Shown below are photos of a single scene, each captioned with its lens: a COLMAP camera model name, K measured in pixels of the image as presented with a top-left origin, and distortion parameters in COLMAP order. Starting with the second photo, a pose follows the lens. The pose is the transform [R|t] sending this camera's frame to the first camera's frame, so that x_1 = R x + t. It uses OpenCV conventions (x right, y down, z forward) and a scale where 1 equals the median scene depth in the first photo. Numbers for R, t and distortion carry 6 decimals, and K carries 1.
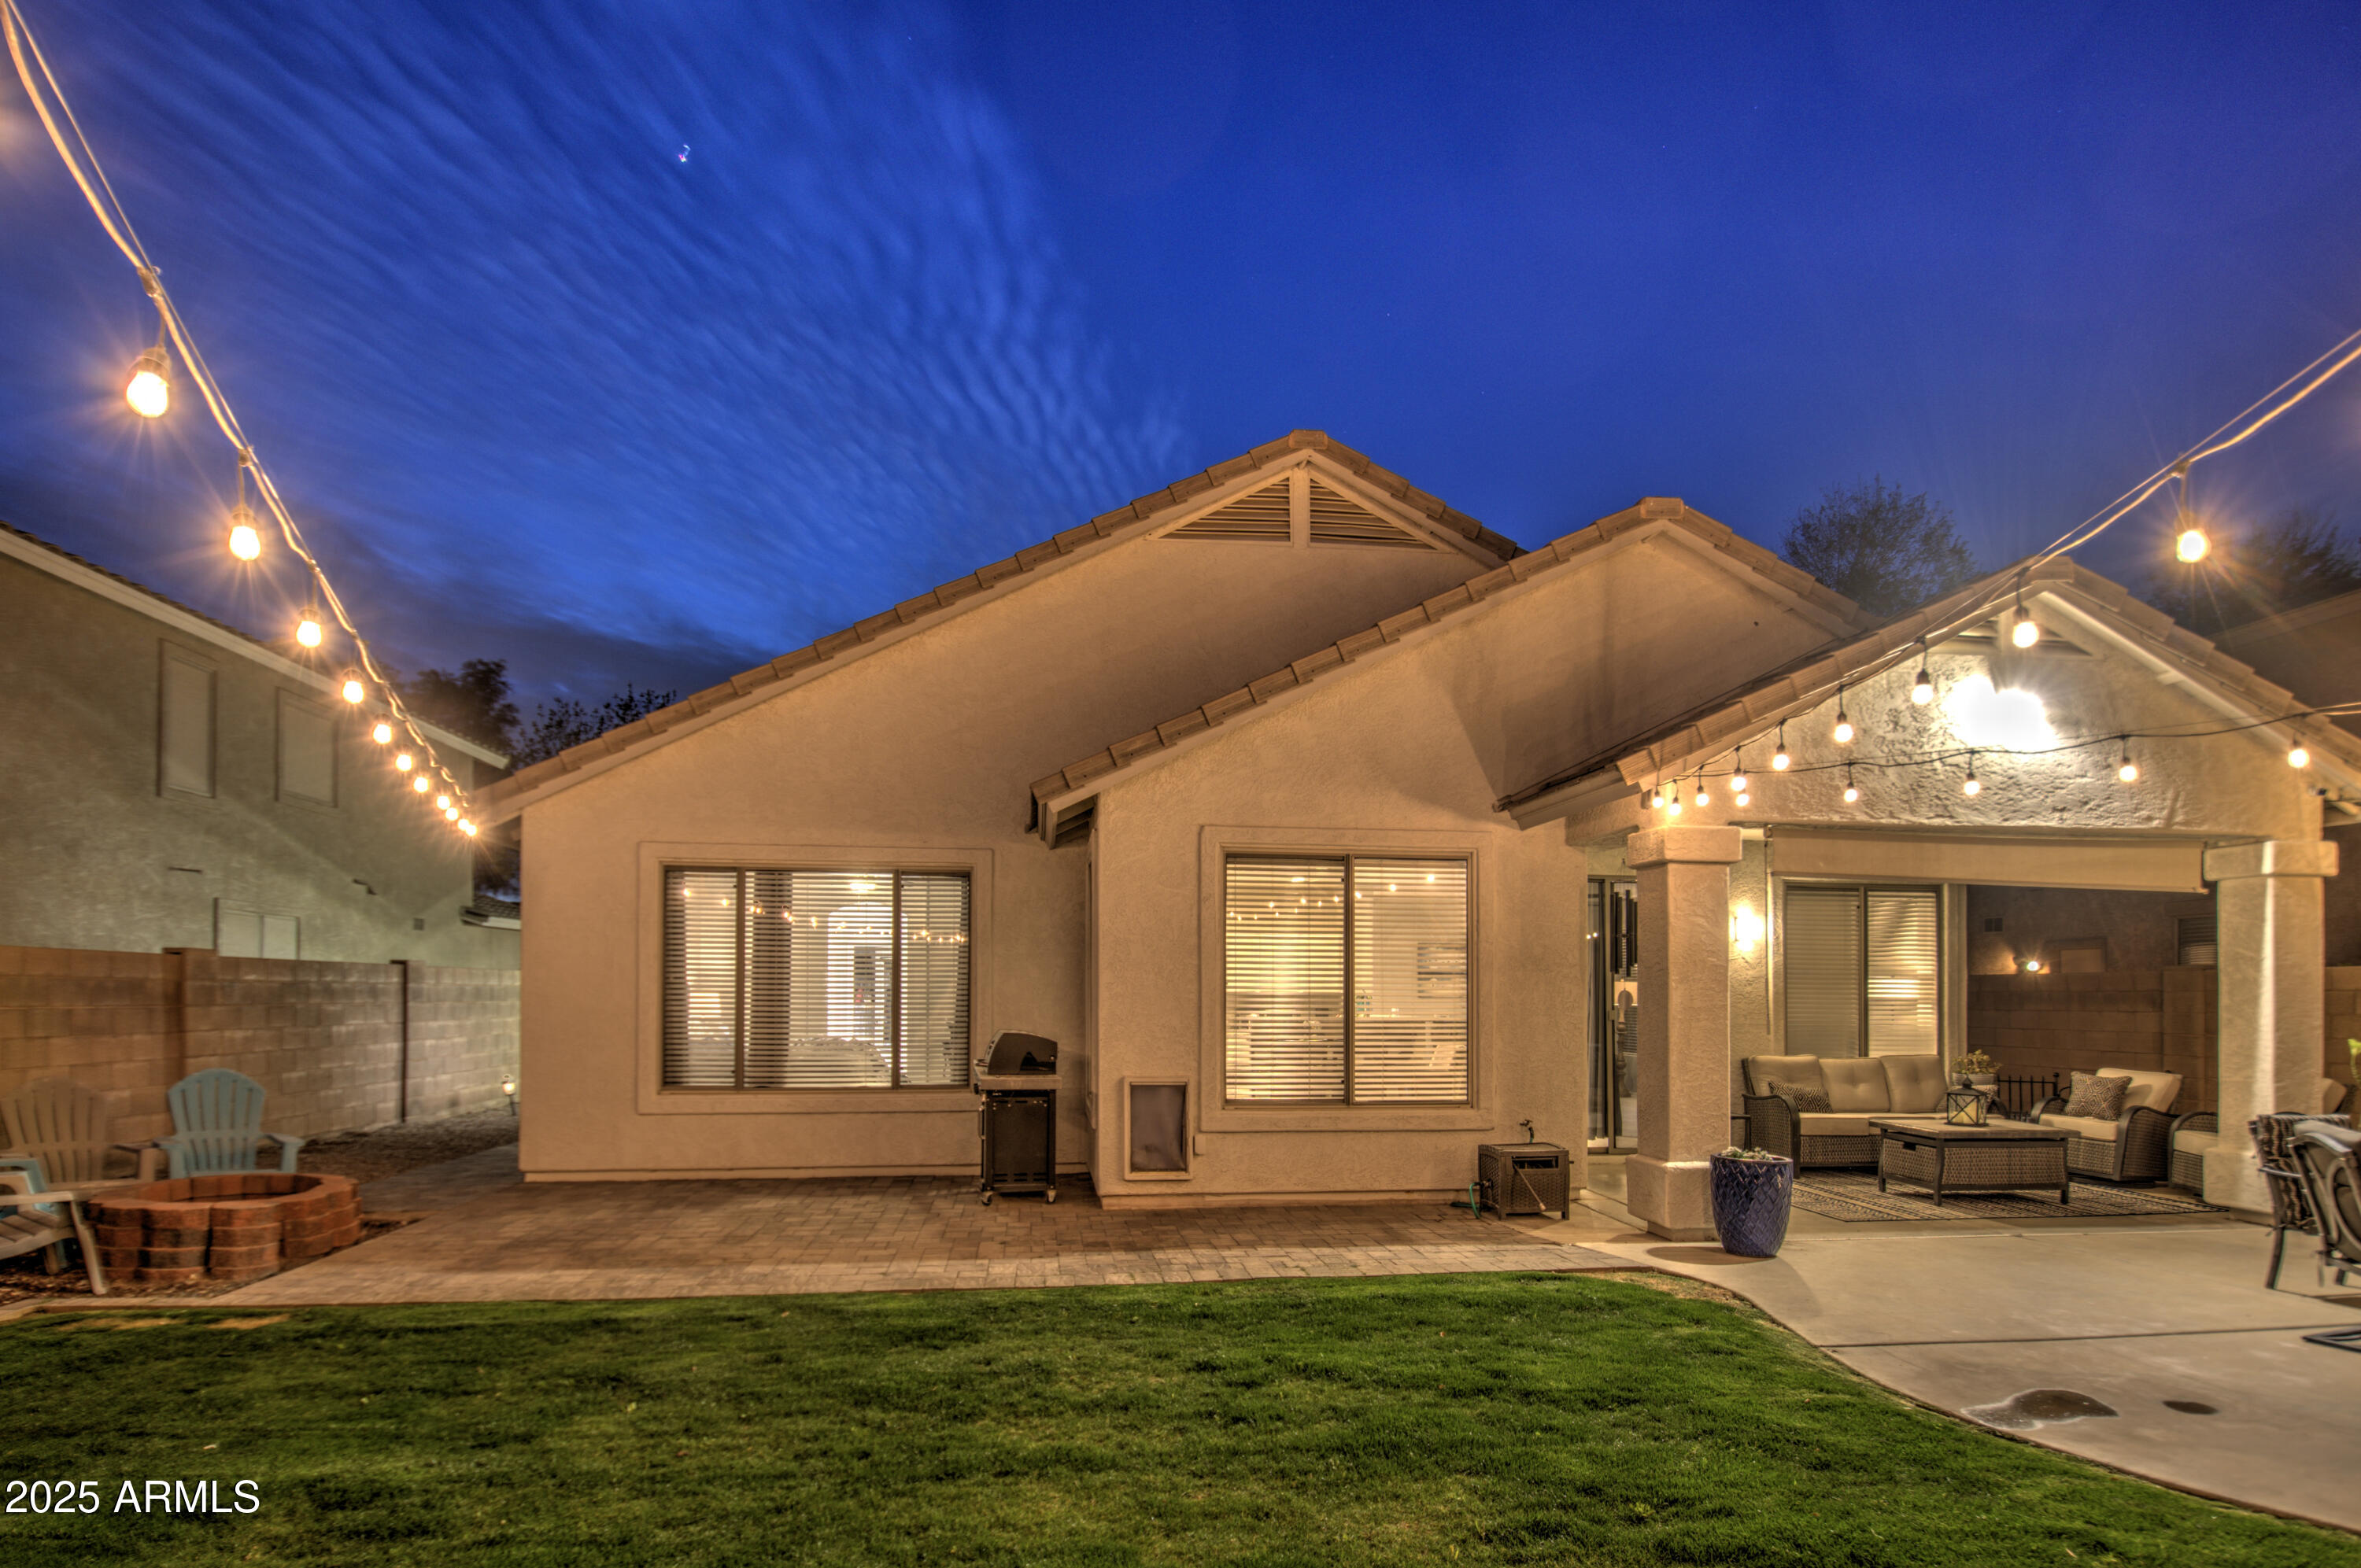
lens RADIAL K [[1200.4, 0, 1174.2], [0, 1200.4, 977.6], [0, 0, 1]] dist [0.003889, -0.018975]
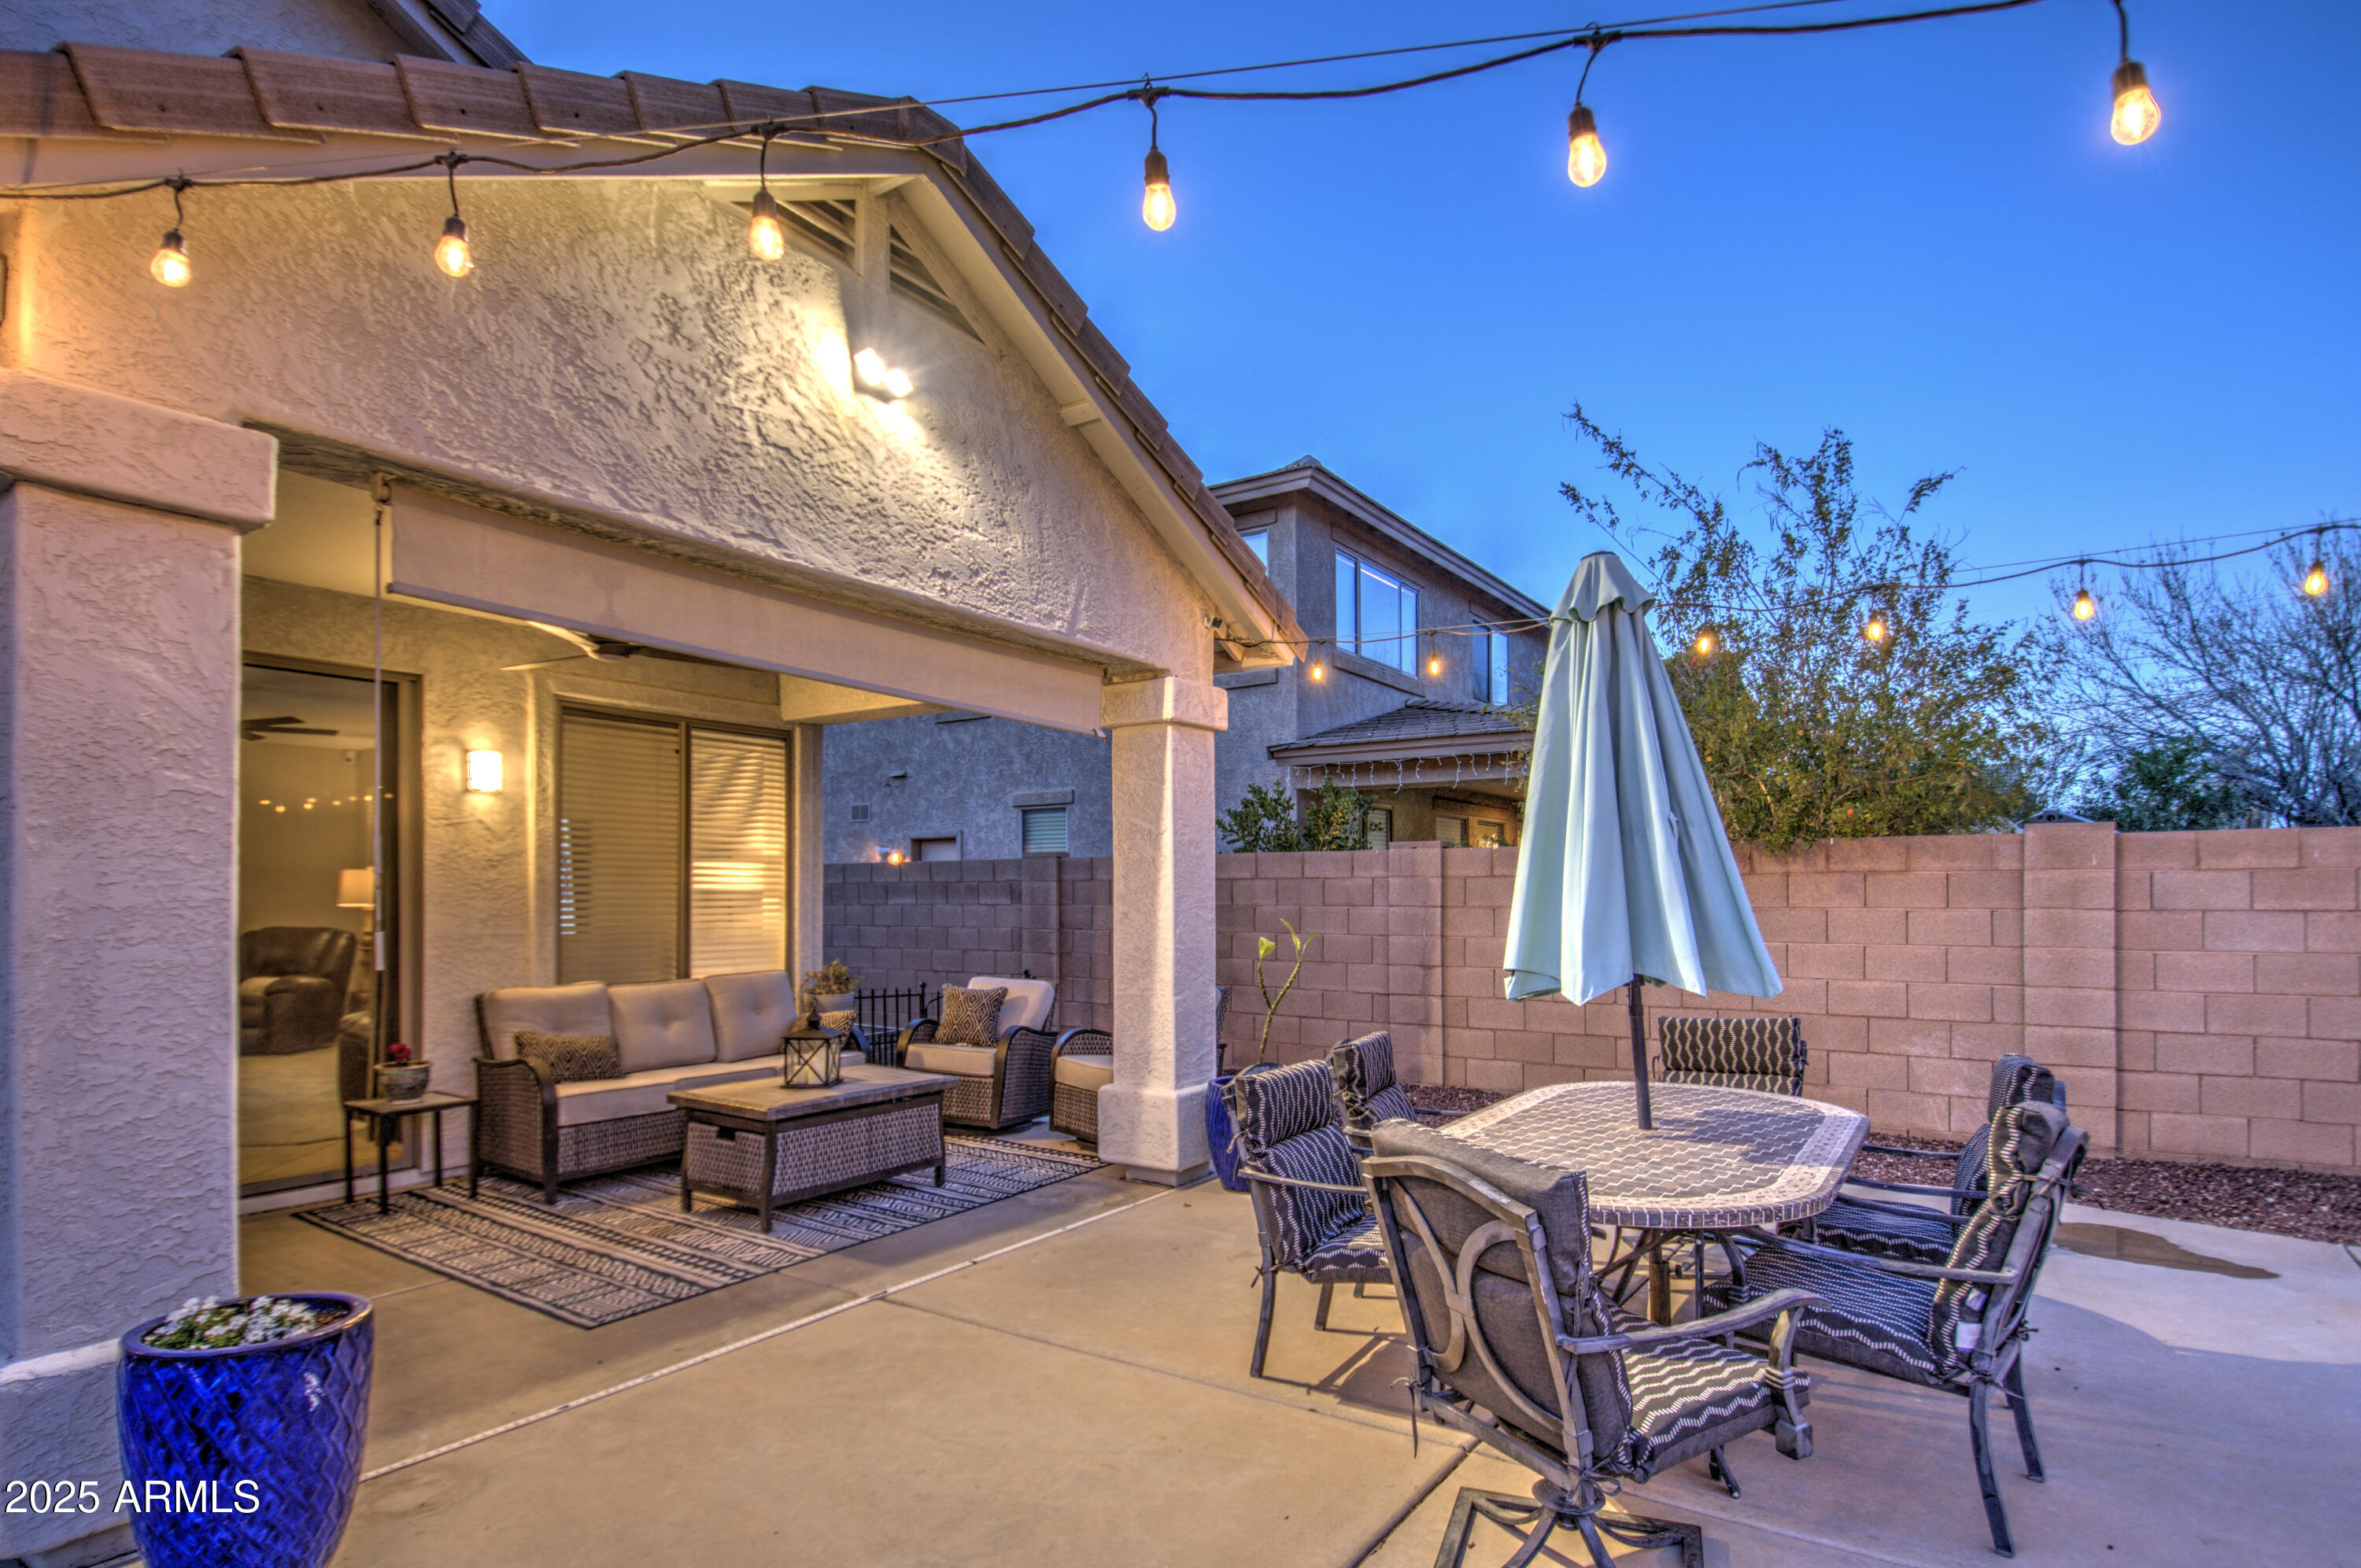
lens RADIAL K [[1204.2, 0, 1181.5], [0, 1204.2, 877.7], [0, 0, 1]] dist [0.003763, 0.000510]
pose [[0.655902, 0.003343, 0.754839, 0.317499], [-0.003908, 0.999992, -0.001032, 0.012905], [-0.754836, -0.002273, 0.655909, 0.447815]]
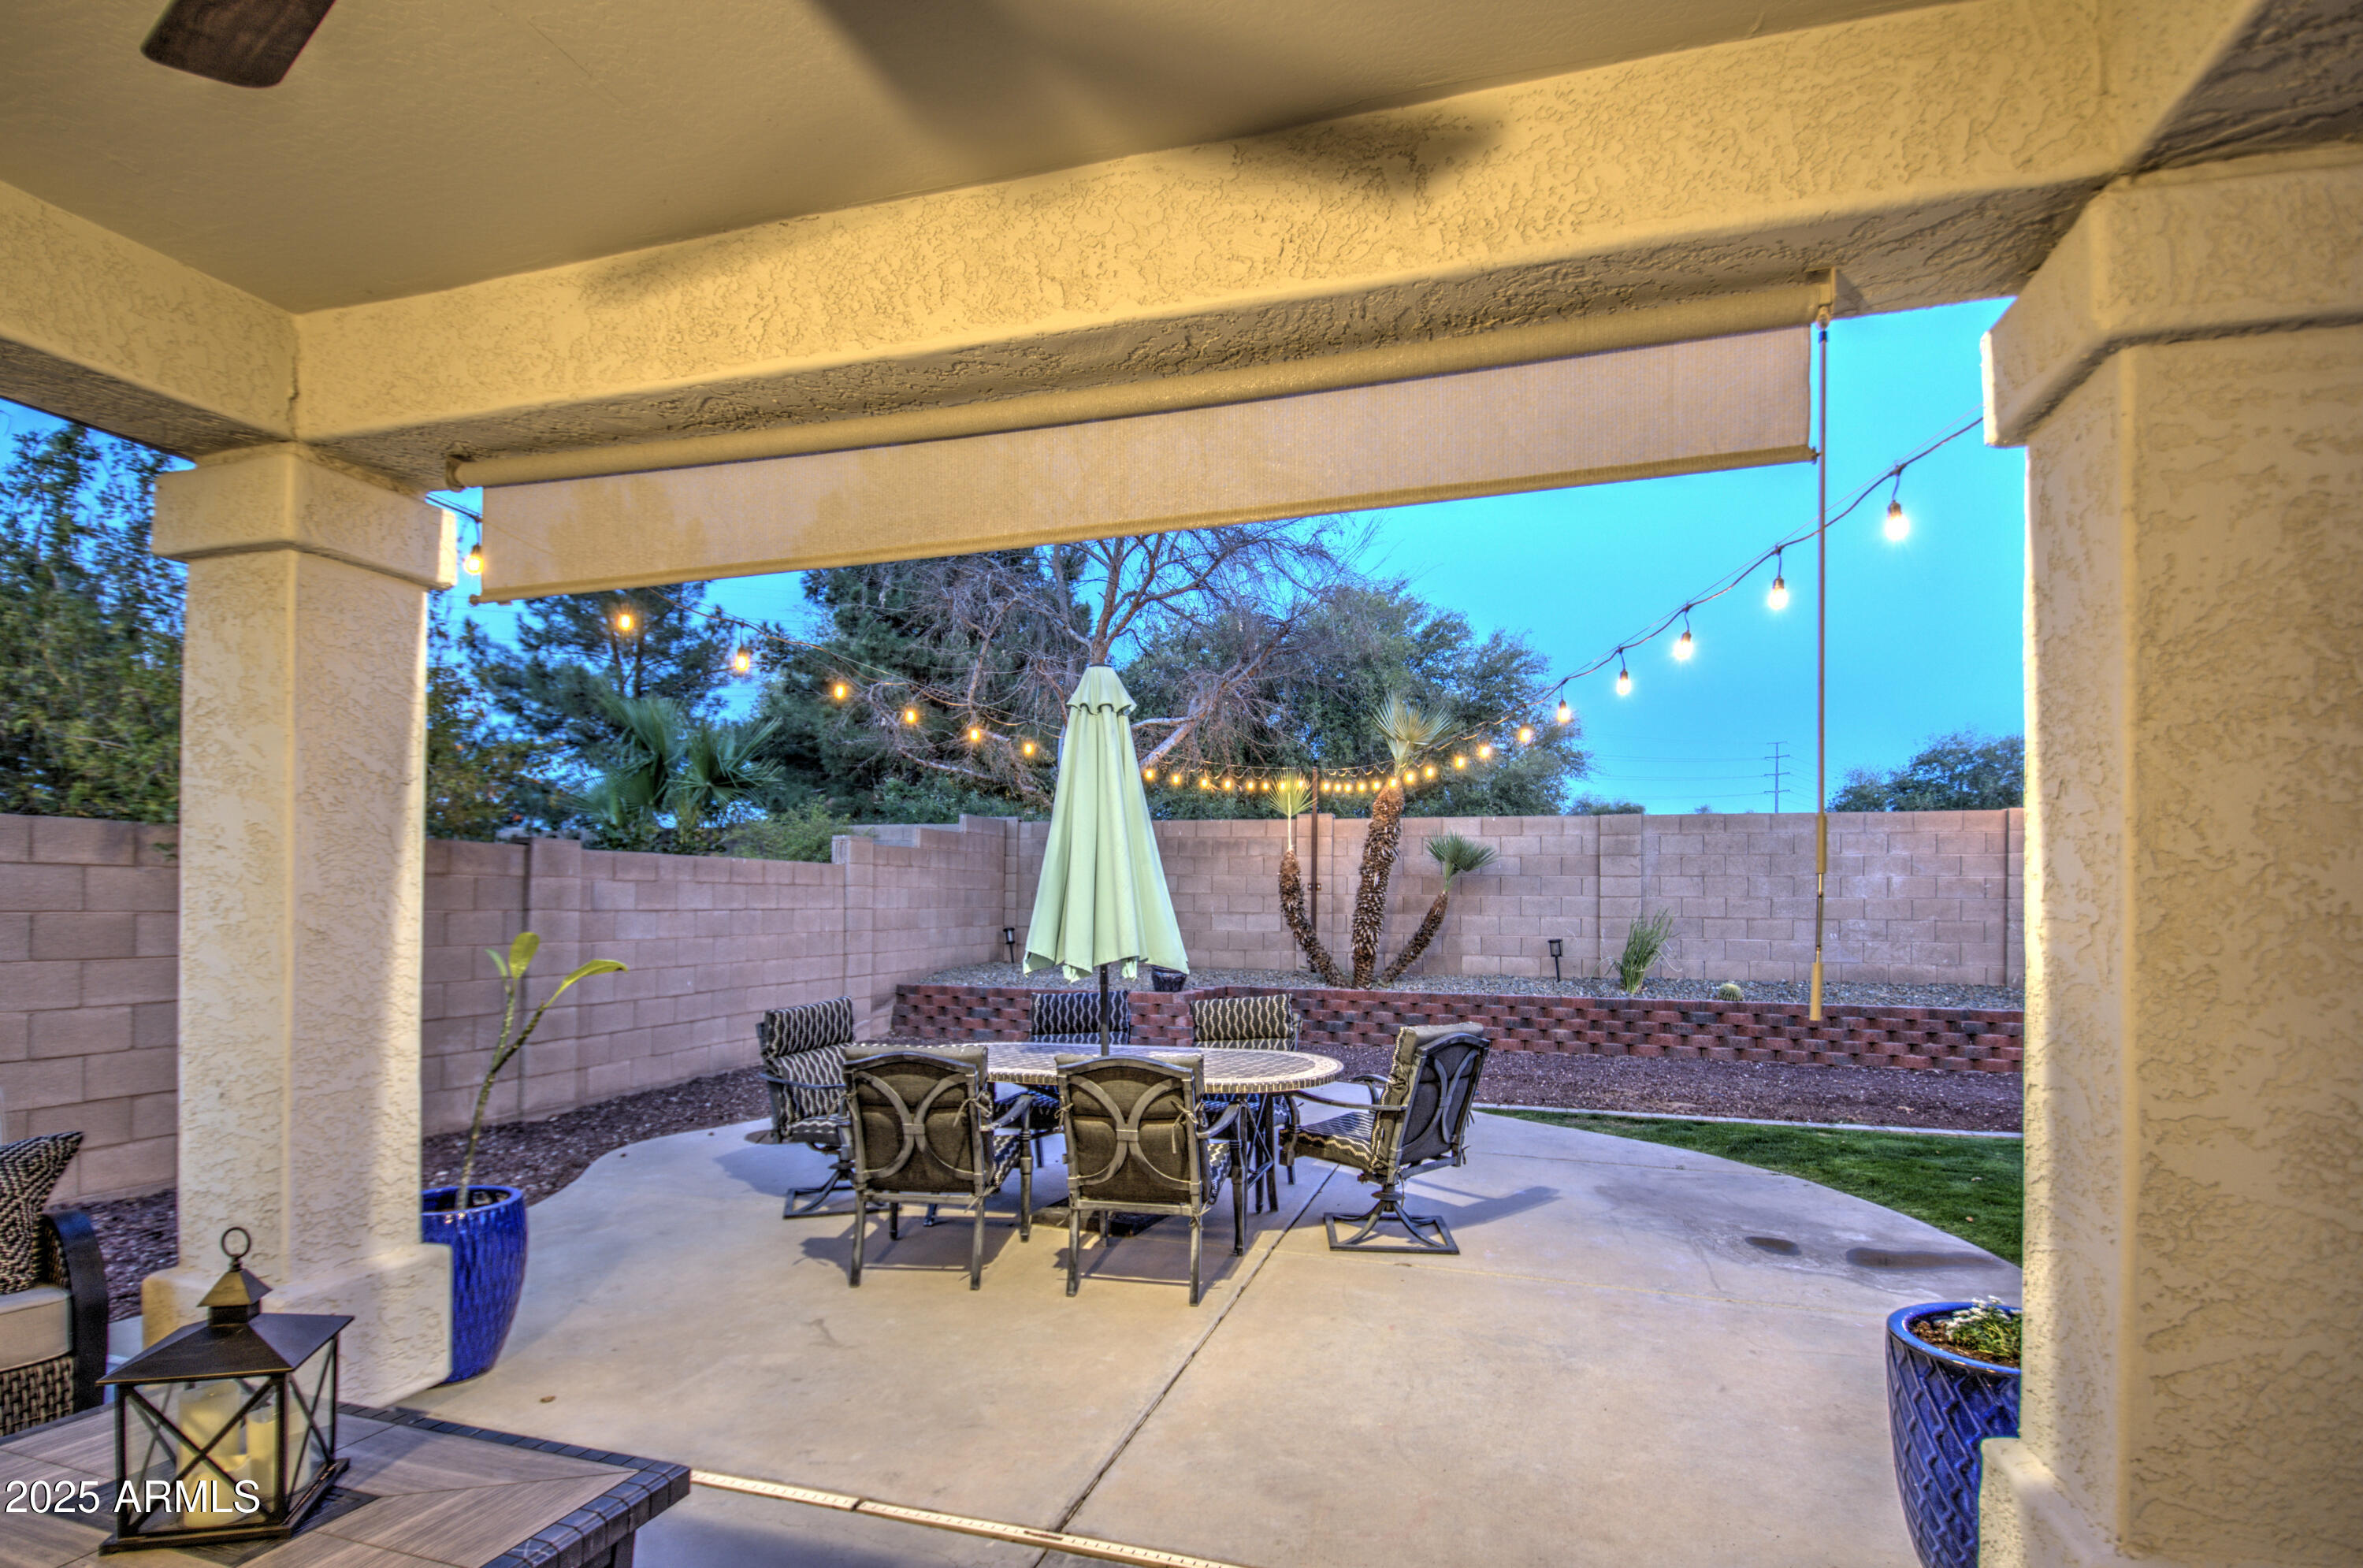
lens RADIAL K [[1164.3, 0, 1167.9], [0, 1164.3, 865.1], [0, 0, 1]] dist [0.023997, -0.031187]
pose [[-0.914367, -0.002592, 0.404879, 0.461513], [-0.021136, 0.998922, -0.041336, 0.022630], [-0.404335, -0.046353, -0.913435, 1.156922]]
